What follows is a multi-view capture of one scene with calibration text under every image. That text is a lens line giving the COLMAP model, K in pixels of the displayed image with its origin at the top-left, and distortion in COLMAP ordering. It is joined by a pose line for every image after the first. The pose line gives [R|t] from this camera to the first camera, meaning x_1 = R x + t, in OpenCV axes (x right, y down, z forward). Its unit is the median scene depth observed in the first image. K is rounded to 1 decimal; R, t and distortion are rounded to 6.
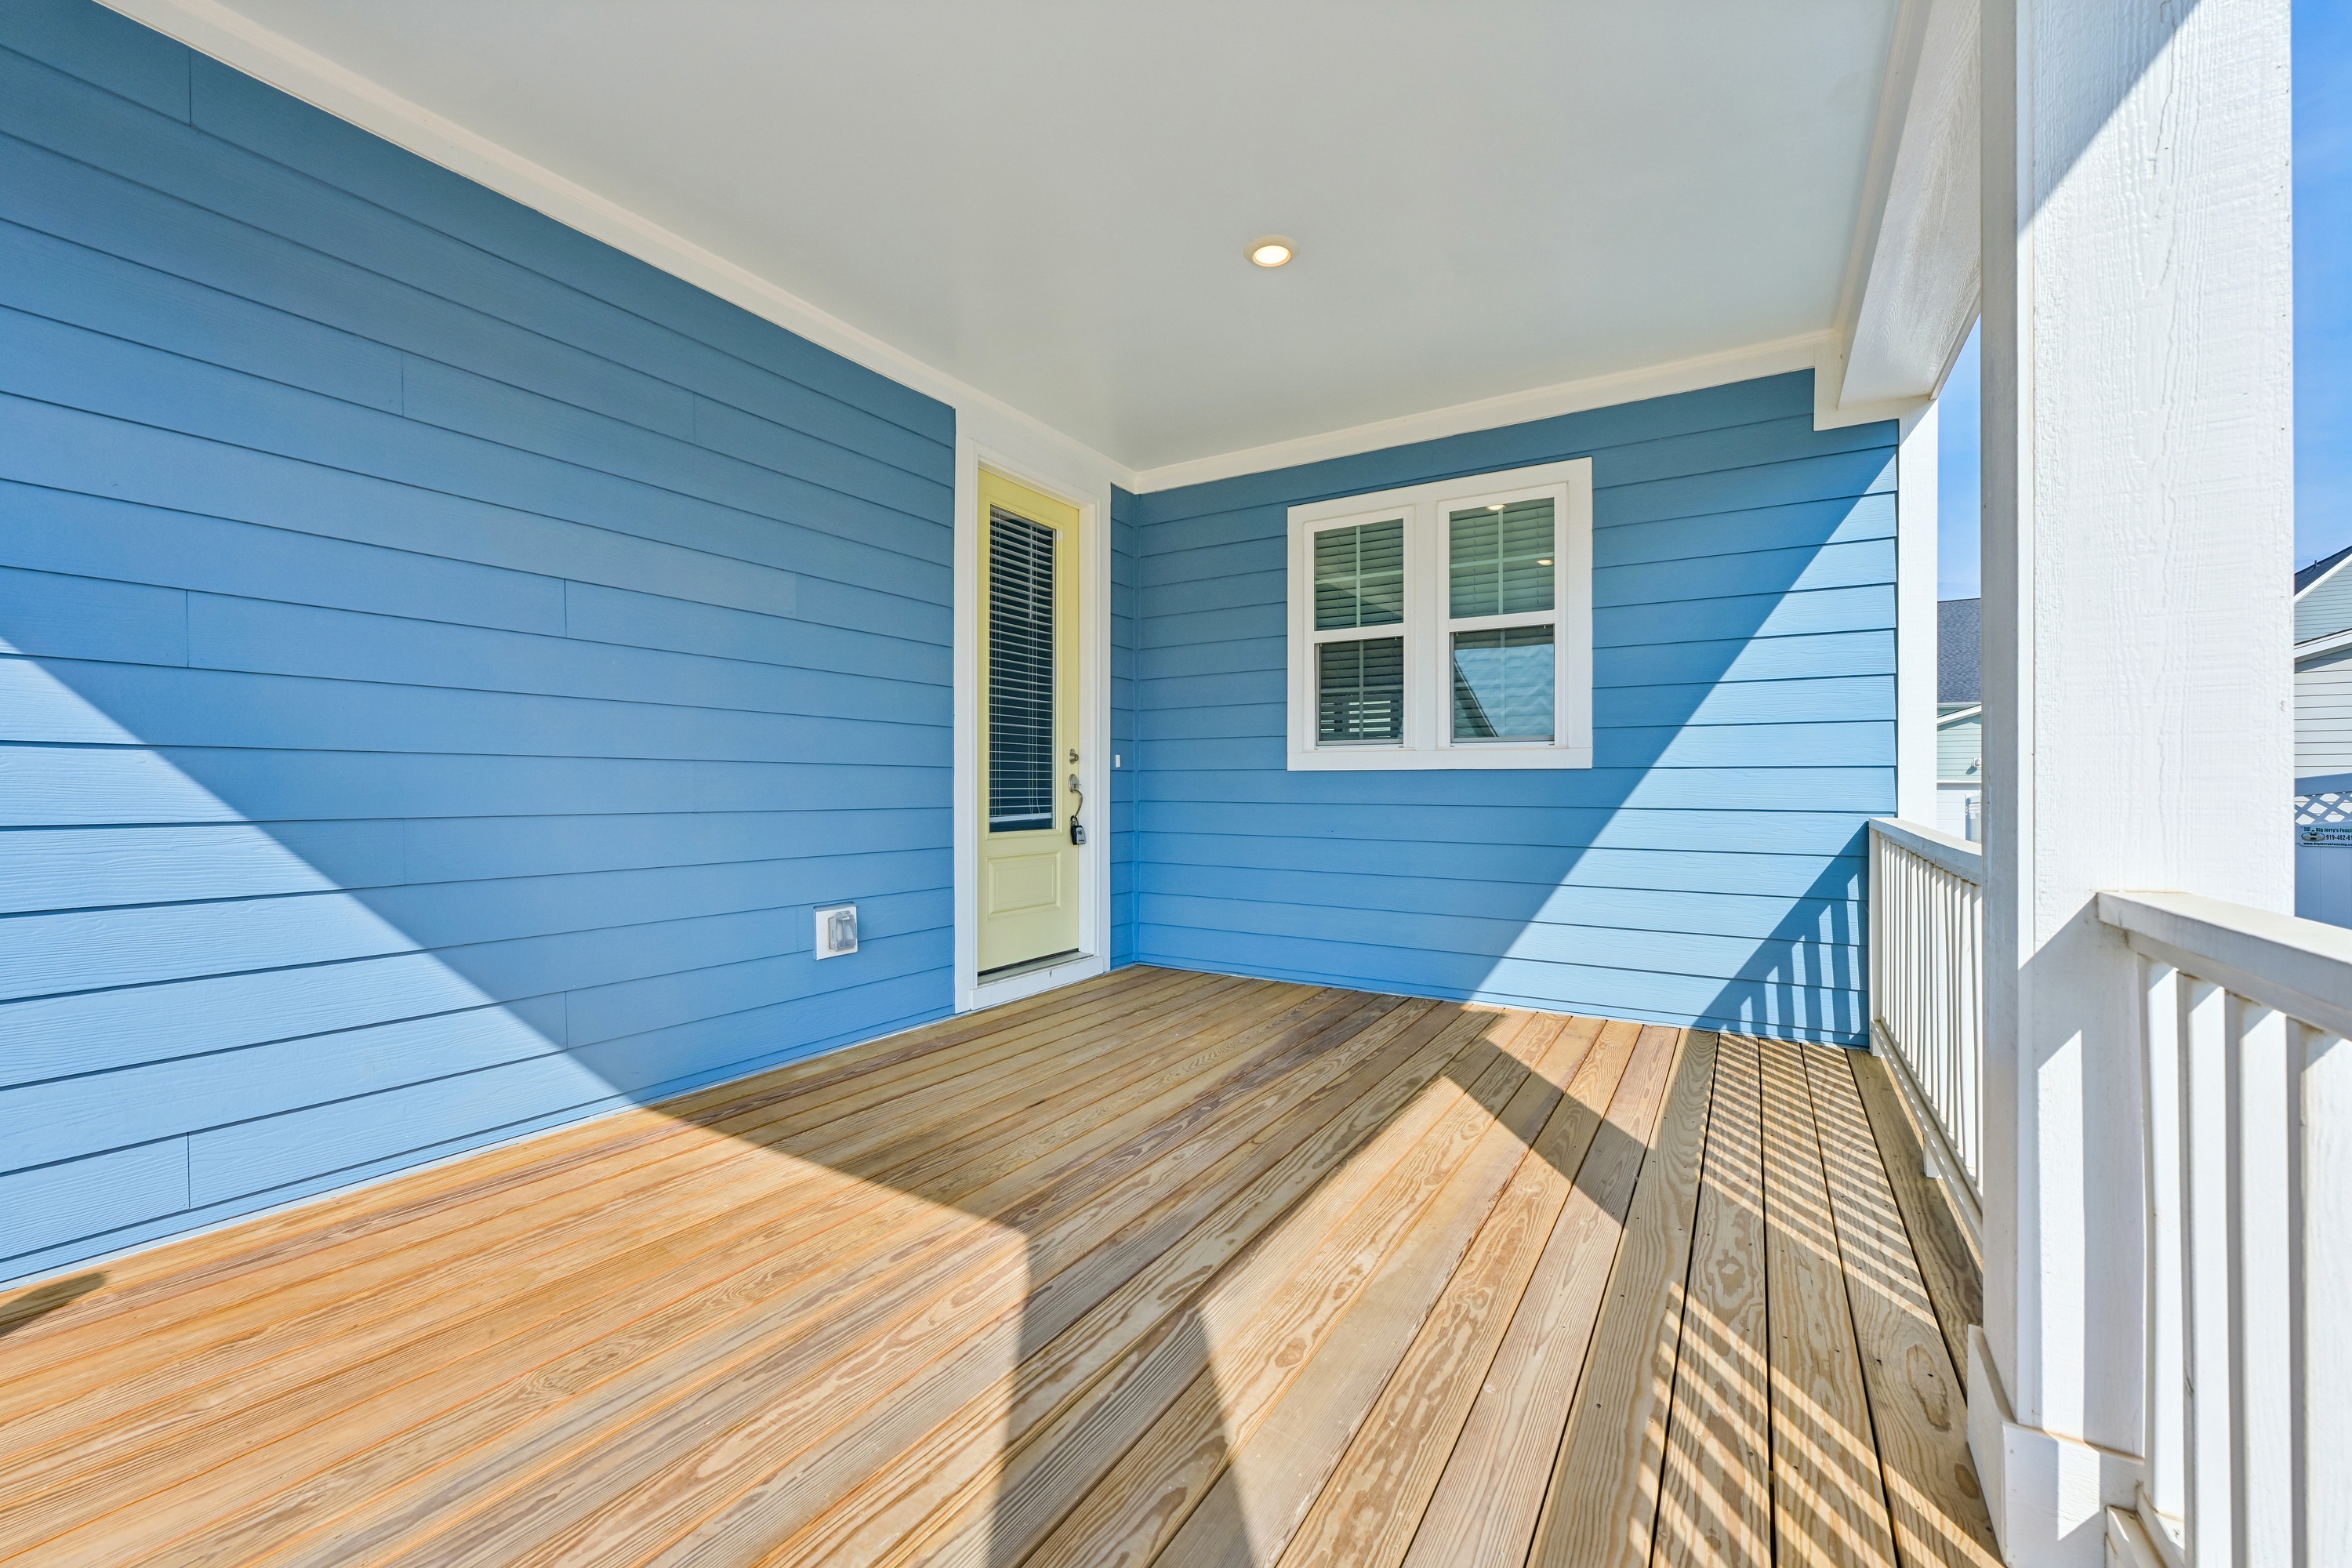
lens RADIAL K [[935.4, 0, 1188.6], [0, 935.4, 790.4], [0, 0, 1]] dist [0.004436, -0.000489]
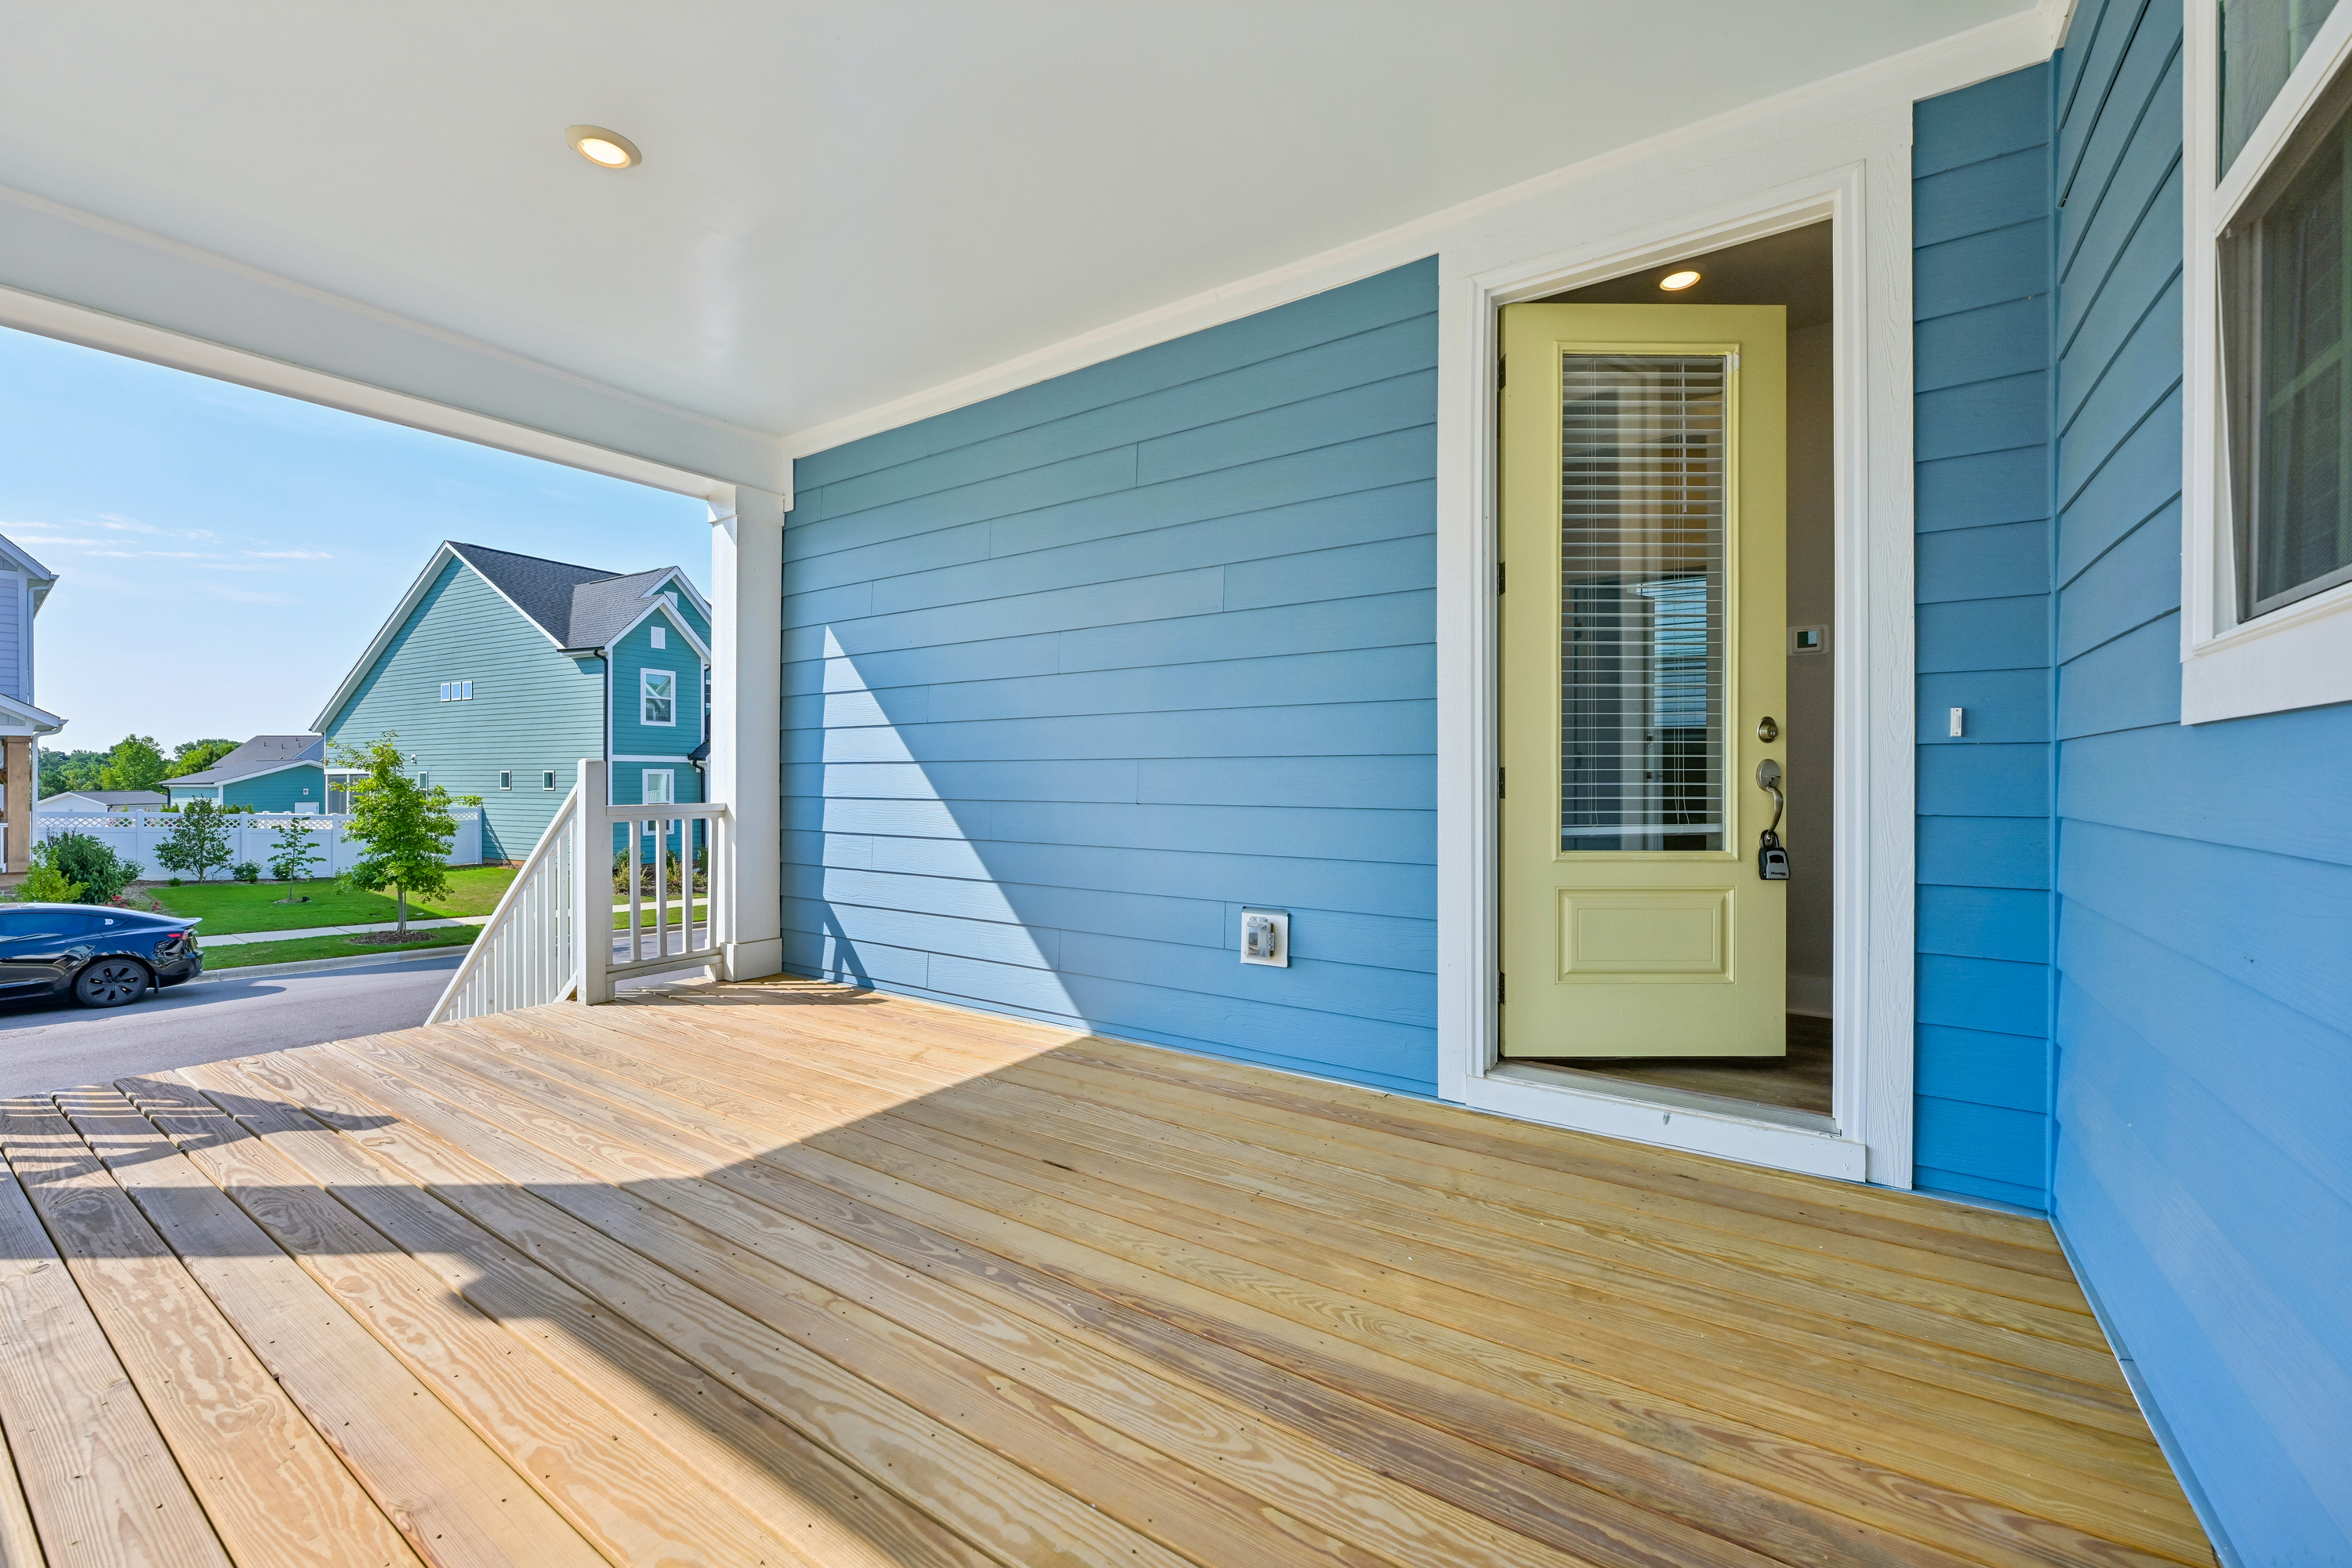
lens RADIAL K [[935.4, 0, 1153.9], [0, 935.4, 784.4], [0, 0, 1]] dist [0.004436, -0.000489]
pose [[-0.068693, 0.000474, -0.997638, 0.580363], [0.002760, 0.999996, 0.000285, -0.001726], [0.997634, -0.002734, -0.068694, 1.008380]]
